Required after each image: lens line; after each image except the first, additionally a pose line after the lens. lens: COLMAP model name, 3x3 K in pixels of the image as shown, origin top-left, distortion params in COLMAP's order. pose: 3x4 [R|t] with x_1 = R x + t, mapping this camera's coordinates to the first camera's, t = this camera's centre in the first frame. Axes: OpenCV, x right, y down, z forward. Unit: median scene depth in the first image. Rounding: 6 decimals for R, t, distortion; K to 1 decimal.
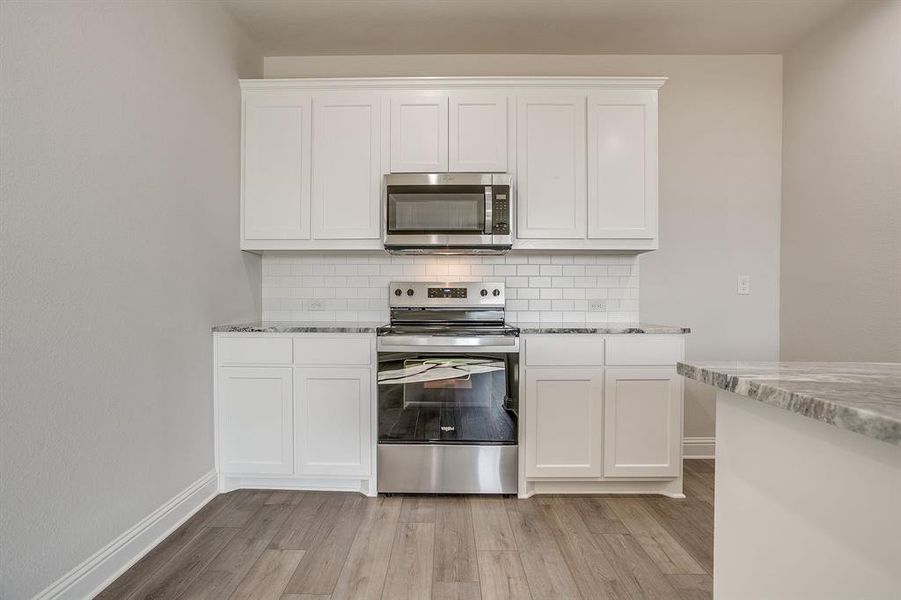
lens RADIAL K [[432.8, 0, 449.7], [0, 432.8, 304.5], [0, 0, 1]] dist [-0.013150, 0.001419]
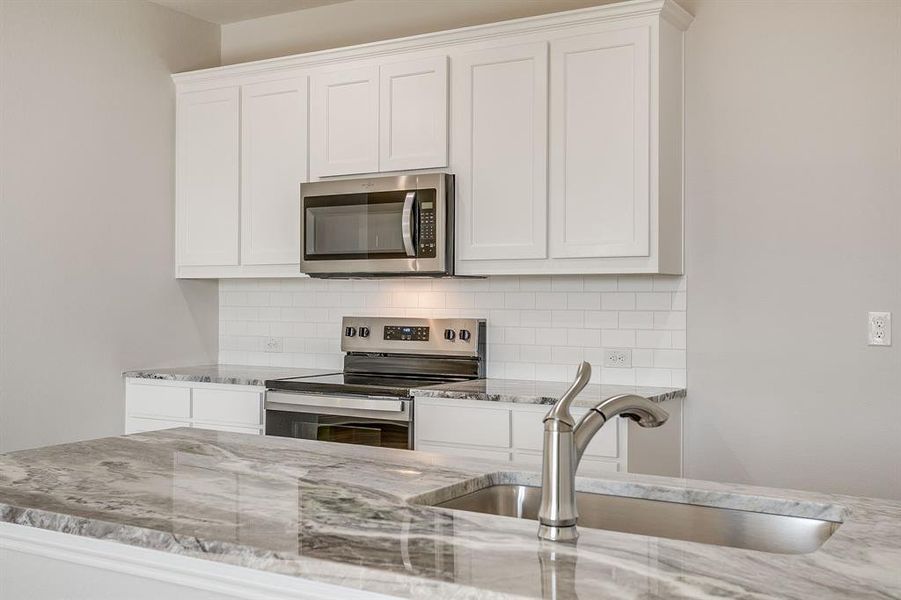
lens RADIAL K [[976.7, 0, 464.3], [0, 976.7, 300.2], [0, 0, 1]] dist [0.118288, 0.005733]
pose [[0.861954, 0.002647, -0.506980, 0.997662], [-0.008616, 0.999918, -0.009428, -0.075127], [0.506914, 0.012494, 0.861906, -0.374507]]
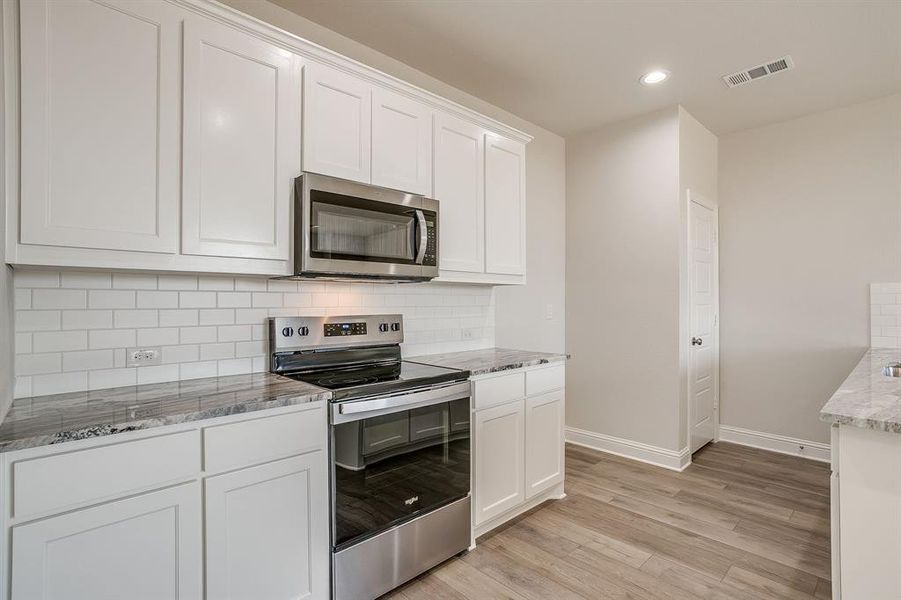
lens RADIAL K [[432.8, 0, 449.7], [0, 432.8, 304.5], [0, 0, 1]] dist [-0.013150, 0.001419]
pose [[0.729738, -0.006323, 0.683698, -0.466337], [0.007935, 0.999968, 0.000780, -0.080949], [-0.683681, 0.004856, 0.729765, 0.312687]]
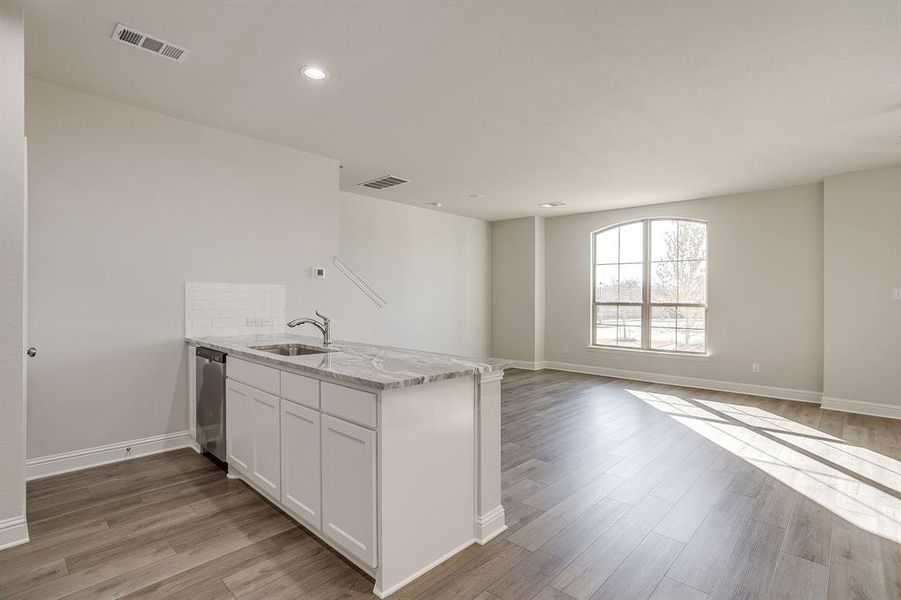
lens RADIAL K [[432.8, 0, 449.7], [0, 432.8, 304.5], [0, 0, 1]] dist [-0.013150, 0.001419]
pose [[-0.731476, -0.014649, 0.681710, -0.332048], [0.000849, 0.999749, 0.022394, -0.088569], [-0.681867, 0.016959, -0.731280, 0.824538]]
